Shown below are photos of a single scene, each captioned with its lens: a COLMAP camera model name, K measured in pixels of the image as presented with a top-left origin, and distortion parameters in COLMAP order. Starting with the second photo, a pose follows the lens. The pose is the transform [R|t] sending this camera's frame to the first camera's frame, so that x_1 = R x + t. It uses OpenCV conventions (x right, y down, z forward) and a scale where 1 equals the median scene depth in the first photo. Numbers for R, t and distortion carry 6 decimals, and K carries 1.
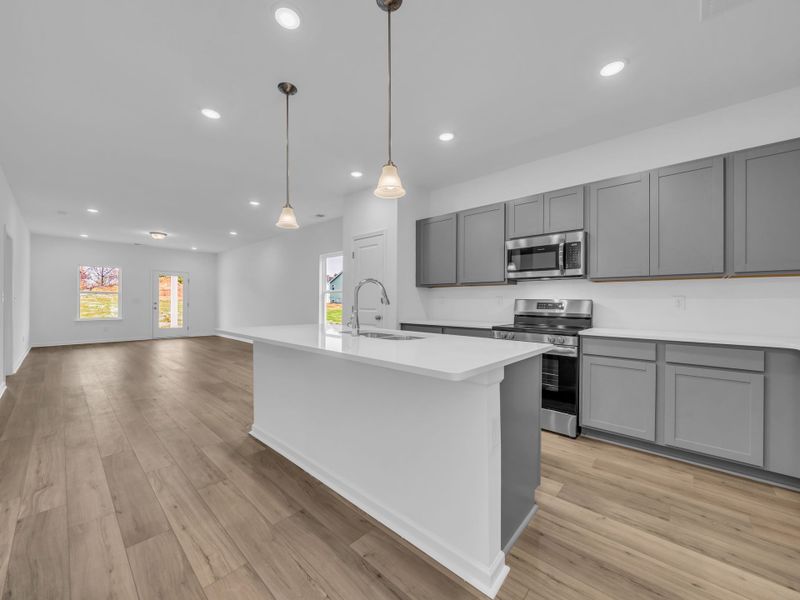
lens RADIAL K [[312.0, 0, 395.8], [0, 312.0, 302.5], [0, 0, 1]] dist [0.000008, -0.000033]
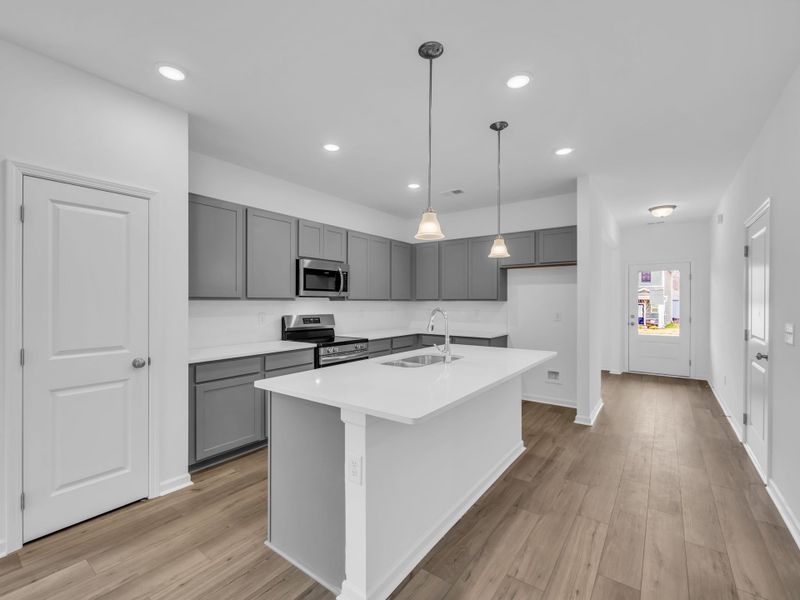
lens RADIAL K [[358.4, 0, 398.8], [0, 358.4, 302.0], [0, 0, 1]] dist [-0.000342, -0.000029]
pose [[-0.105704, -0.004038, 0.994389, -1.315417], [0.000204, 0.999992, 0.004083, -0.097464], [-0.994398, 0.000635, -0.105703, 1.293682]]
